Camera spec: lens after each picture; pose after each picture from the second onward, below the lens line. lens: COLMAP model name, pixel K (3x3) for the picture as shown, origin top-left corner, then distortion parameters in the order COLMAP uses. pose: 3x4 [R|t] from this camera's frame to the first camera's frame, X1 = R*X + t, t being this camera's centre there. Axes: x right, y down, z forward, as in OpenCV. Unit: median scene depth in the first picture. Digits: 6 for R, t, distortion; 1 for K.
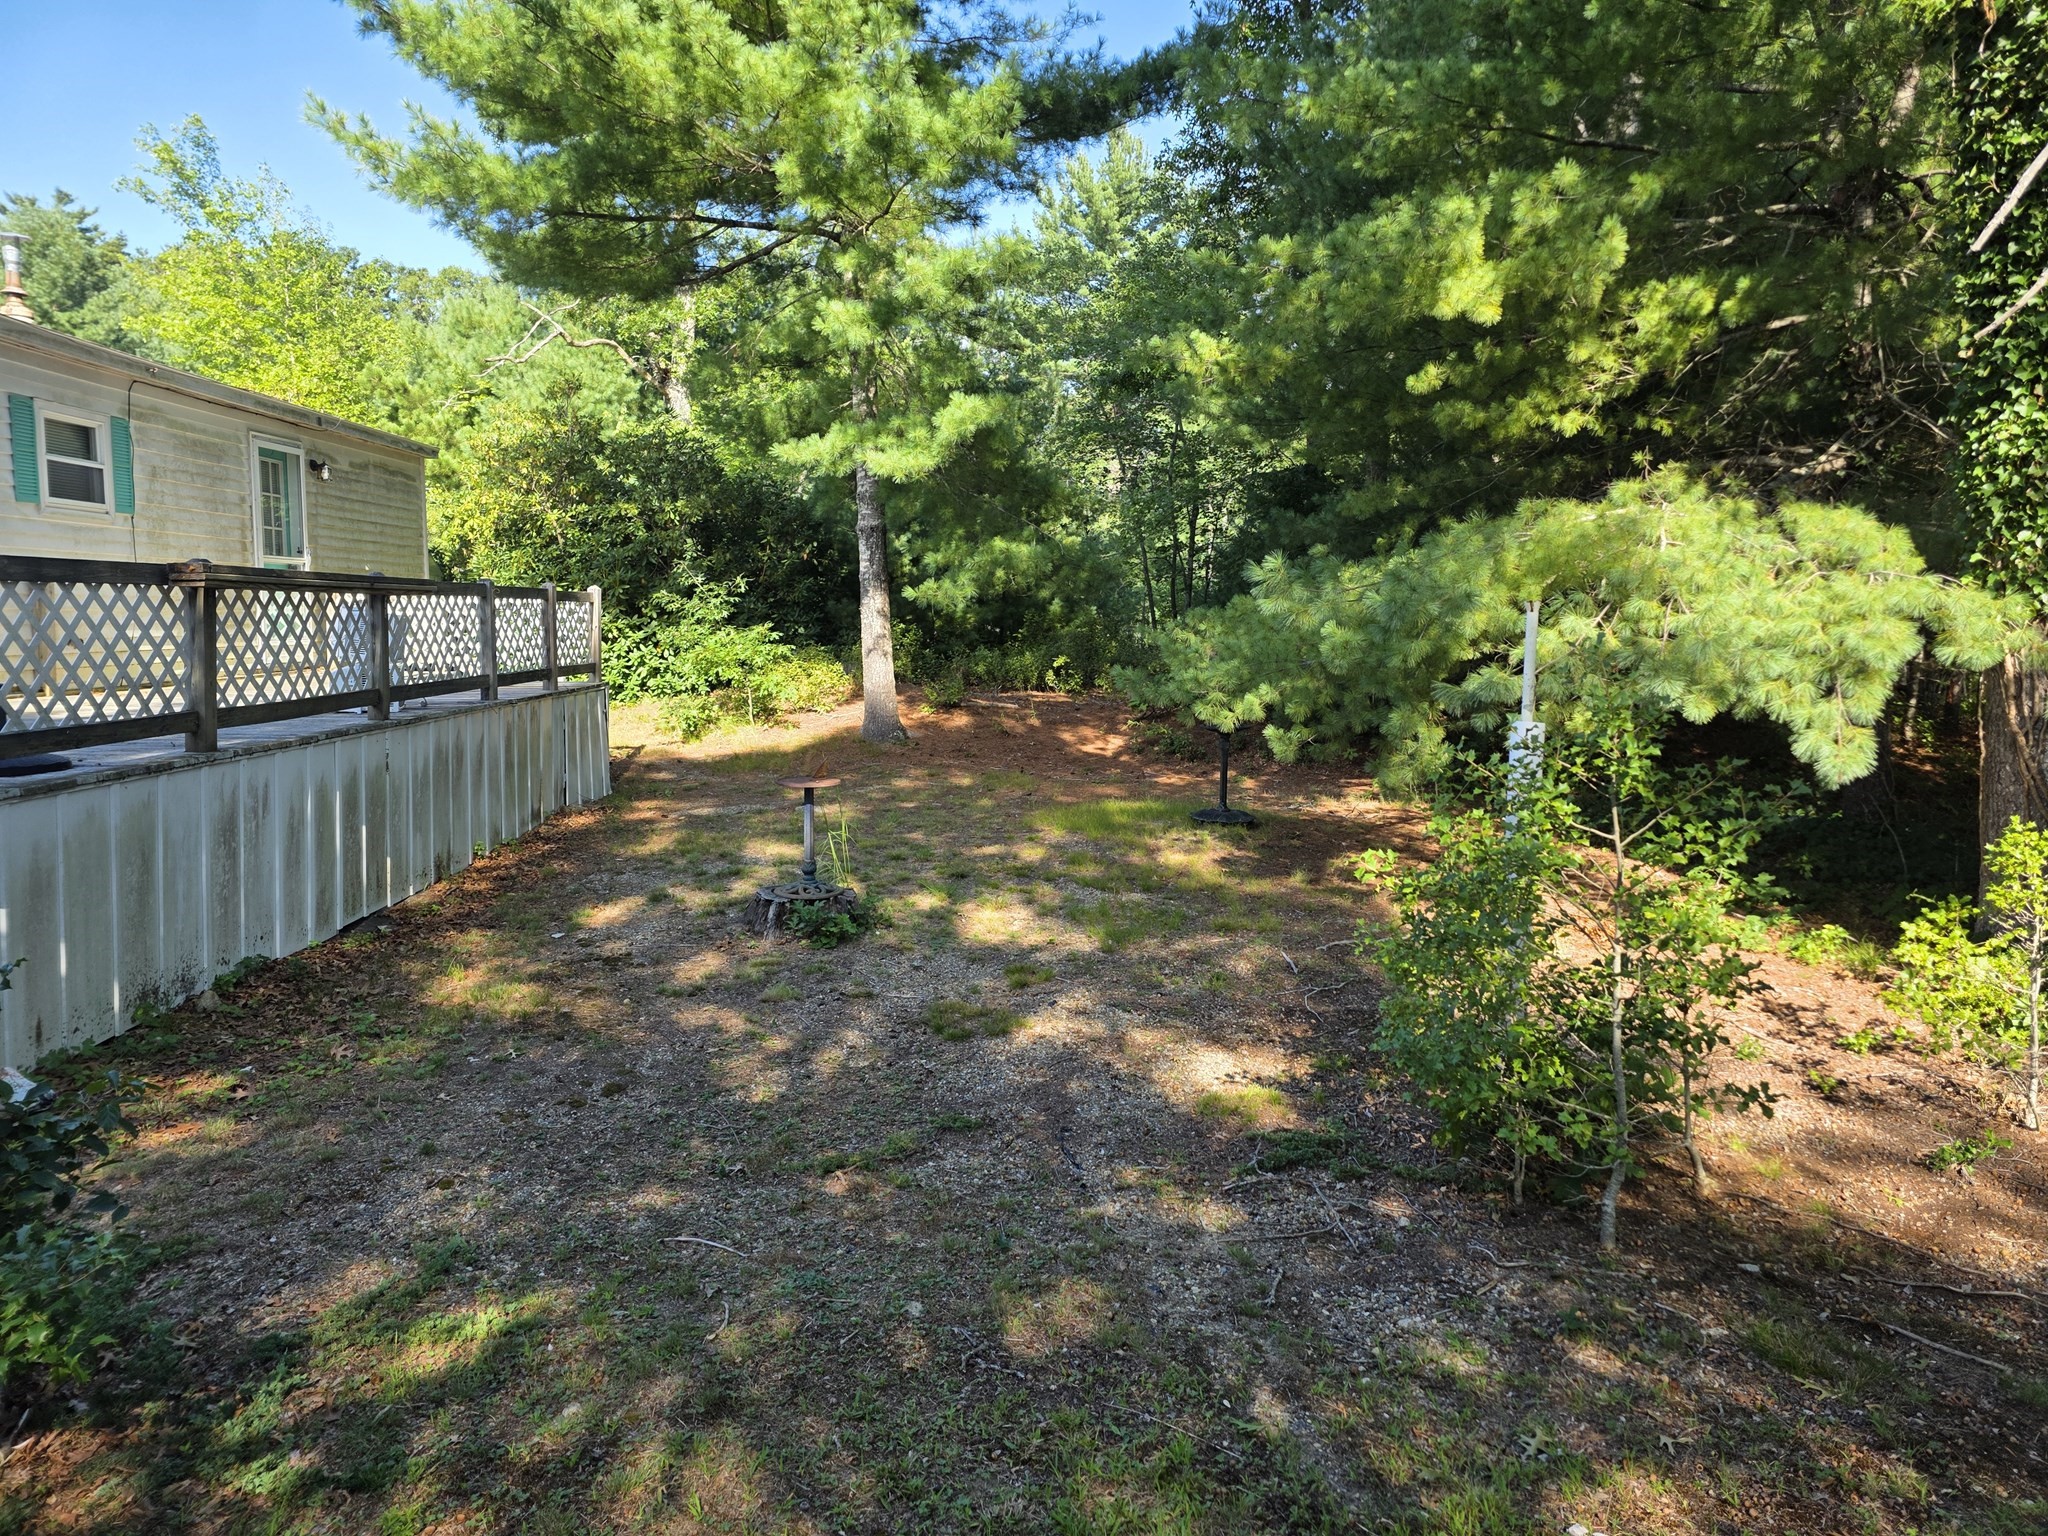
lens RADIAL K [[1375.3, 0, 1026.3], [0, 1375.3, 753.9], [0, 0, 1]] dist [0.074418, -0.064646]
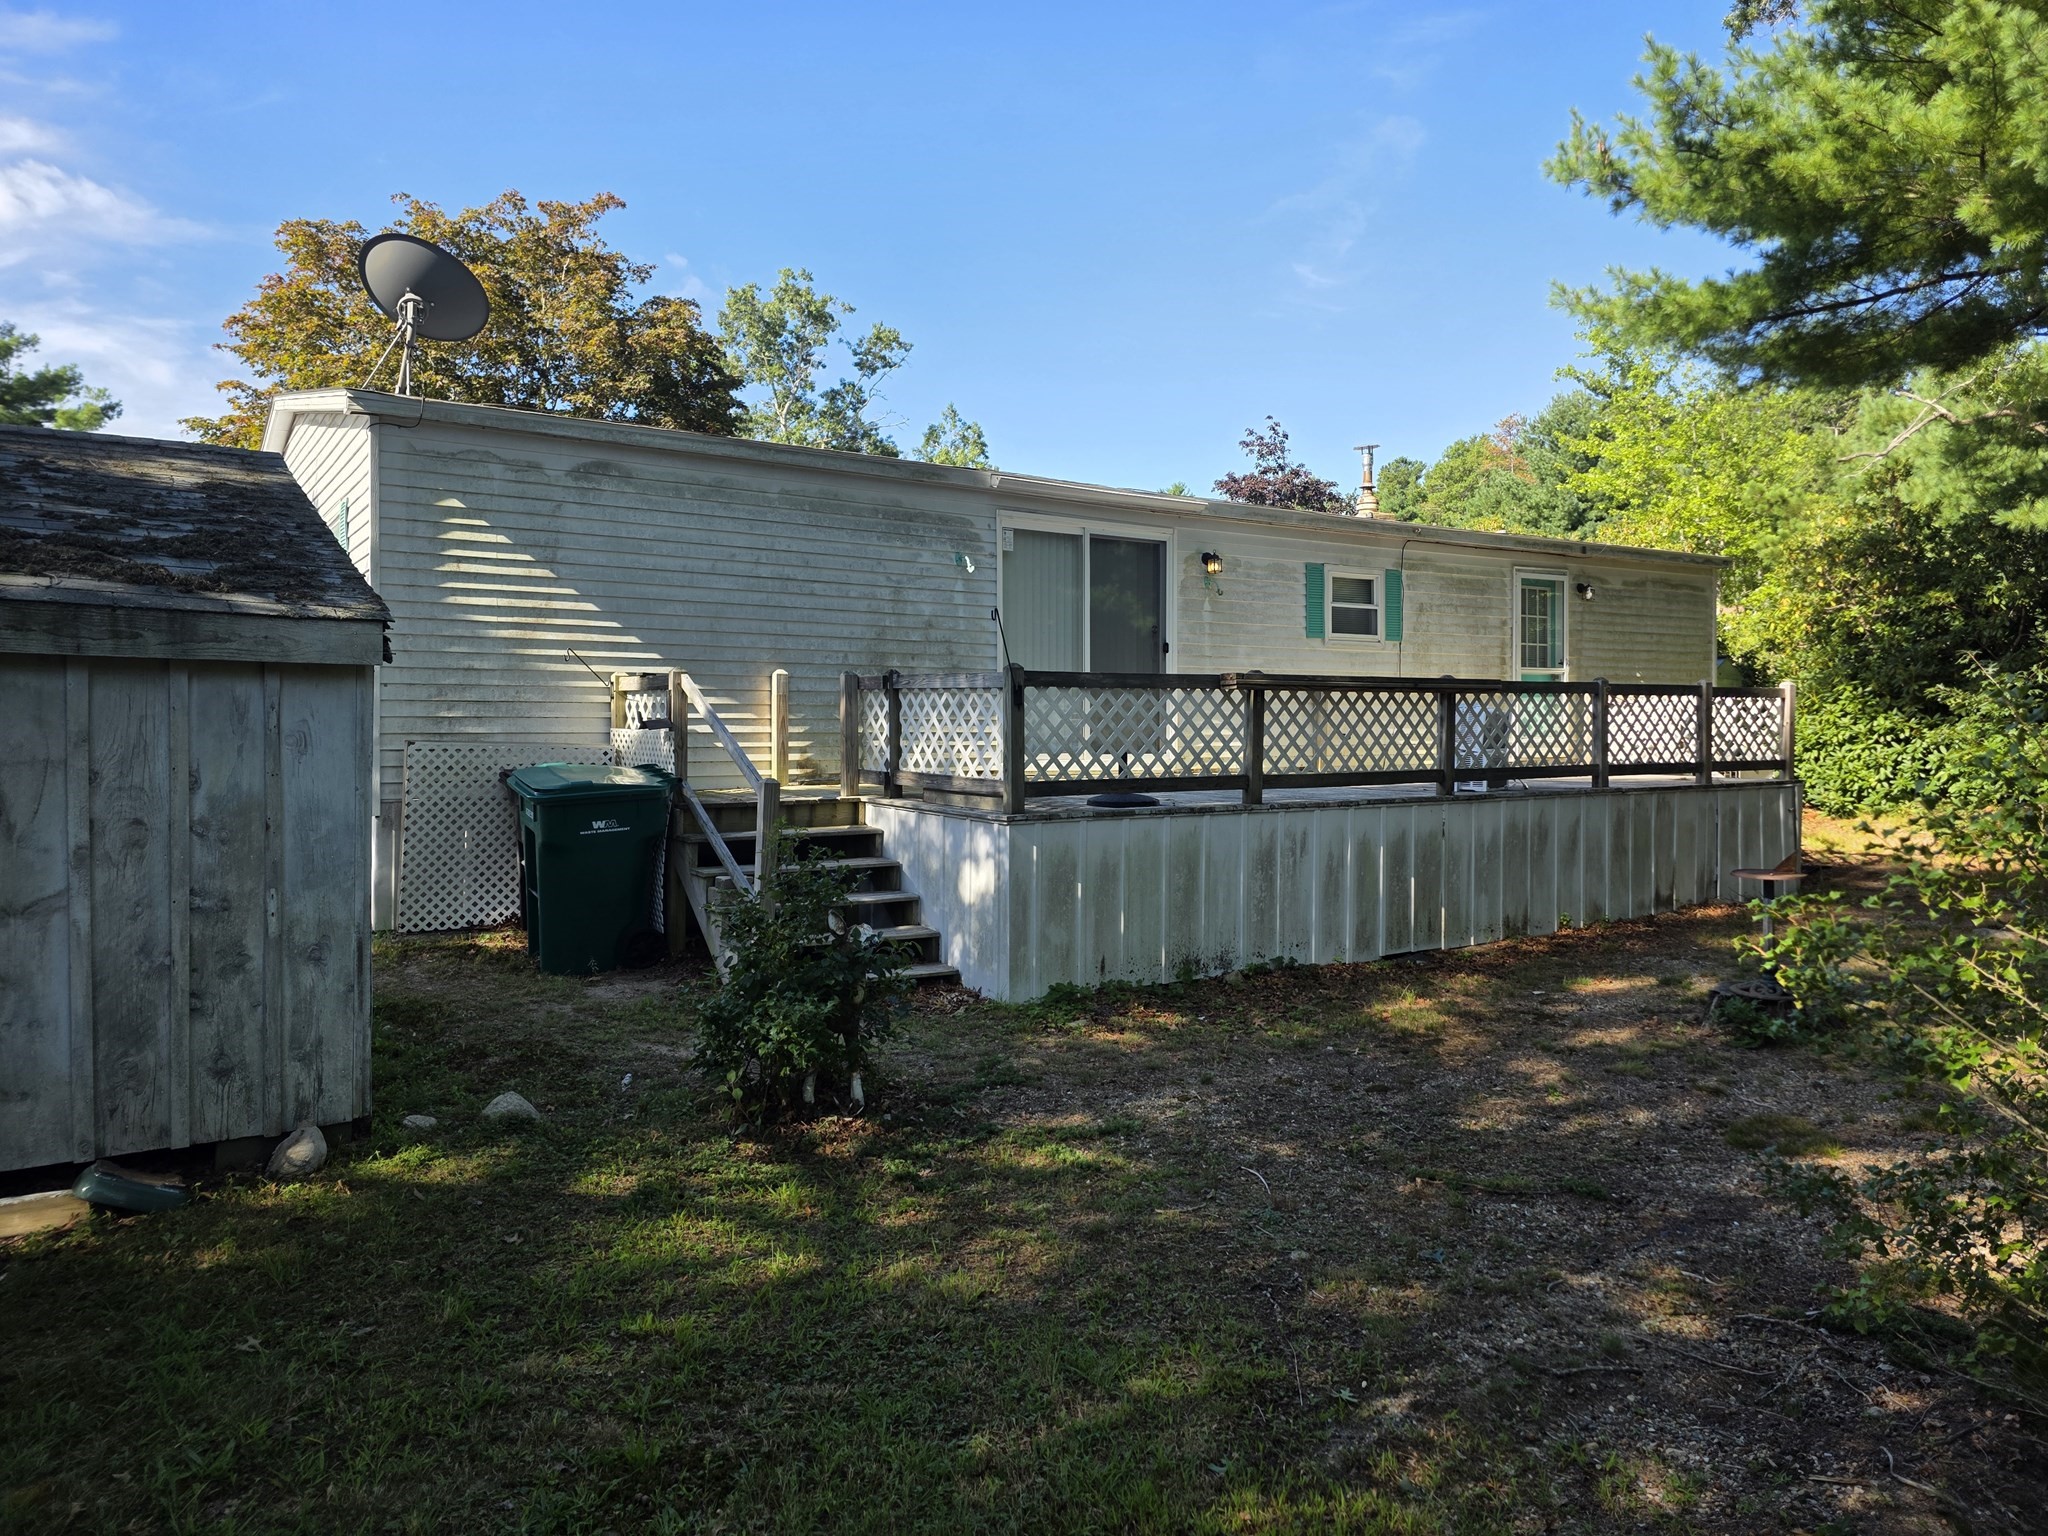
lens RADIAL K [[1375.3, 0, 1040.4], [0, 1375.3, 755.1], [0, 0, 1]] dist [0.074418, -0.064646]
pose [[0.510651, 0.009340, -0.859737, 0.509269], [-0.080188, 0.996100, -0.036807, 0.017932], [0.856040, 0.087736, 0.509409, 0.095007]]
